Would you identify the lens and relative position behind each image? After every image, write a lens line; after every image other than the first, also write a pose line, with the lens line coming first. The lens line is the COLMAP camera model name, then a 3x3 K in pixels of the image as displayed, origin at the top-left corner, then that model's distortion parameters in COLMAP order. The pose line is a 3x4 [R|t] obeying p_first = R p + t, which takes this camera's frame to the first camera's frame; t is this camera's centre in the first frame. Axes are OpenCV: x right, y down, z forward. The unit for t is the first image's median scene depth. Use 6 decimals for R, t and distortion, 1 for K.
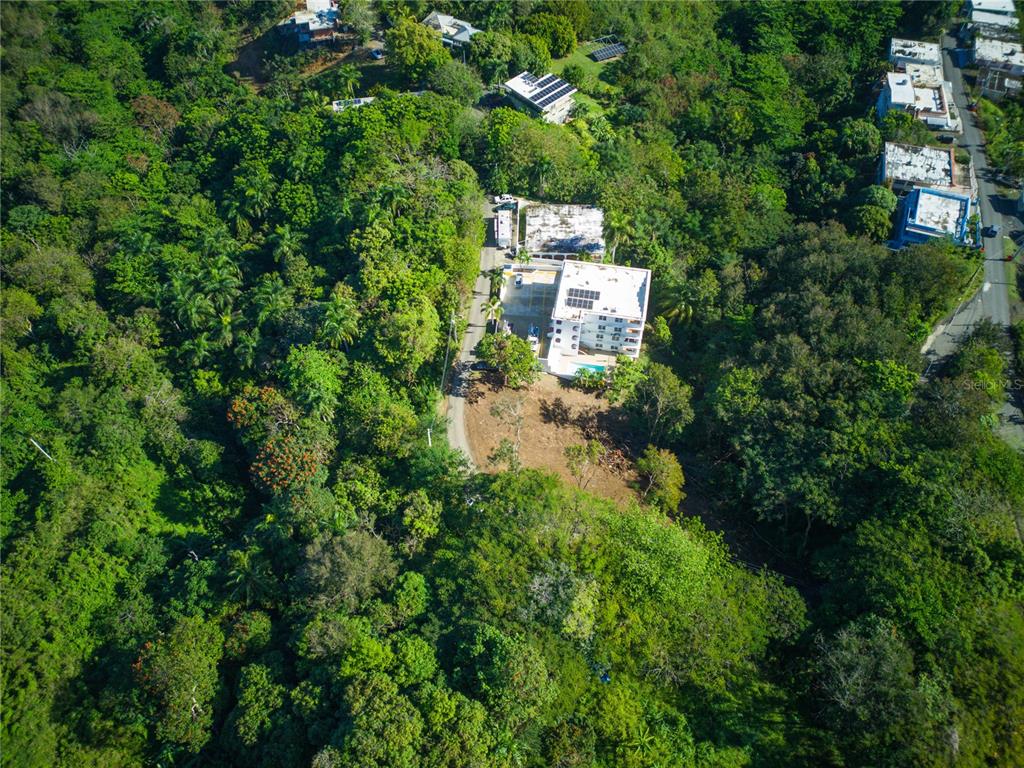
lens RADIAL K [[745.6, 0, 513.9], [0, 745.6, 381.3], [0, 0, 1]] dist [0.073485, -0.056200]
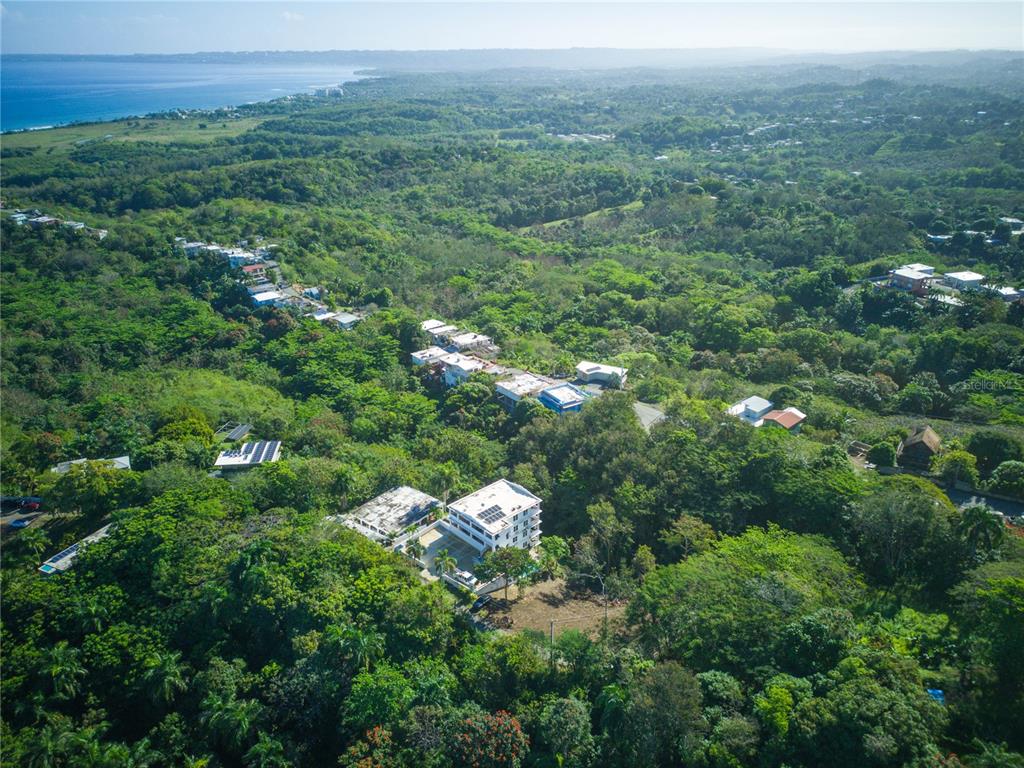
lens RADIAL K [[745.6, 0, 511.5], [0, 745.6, 389.3], [0, 0, 1]] dist [0.073485, -0.056200]
pose [[0.587127, -0.314108, 0.746069, -0.610699], [0.657855, 0.722207, -0.213644, 0.013465], [-0.471709, 0.616241, 0.630664, 0.129667]]
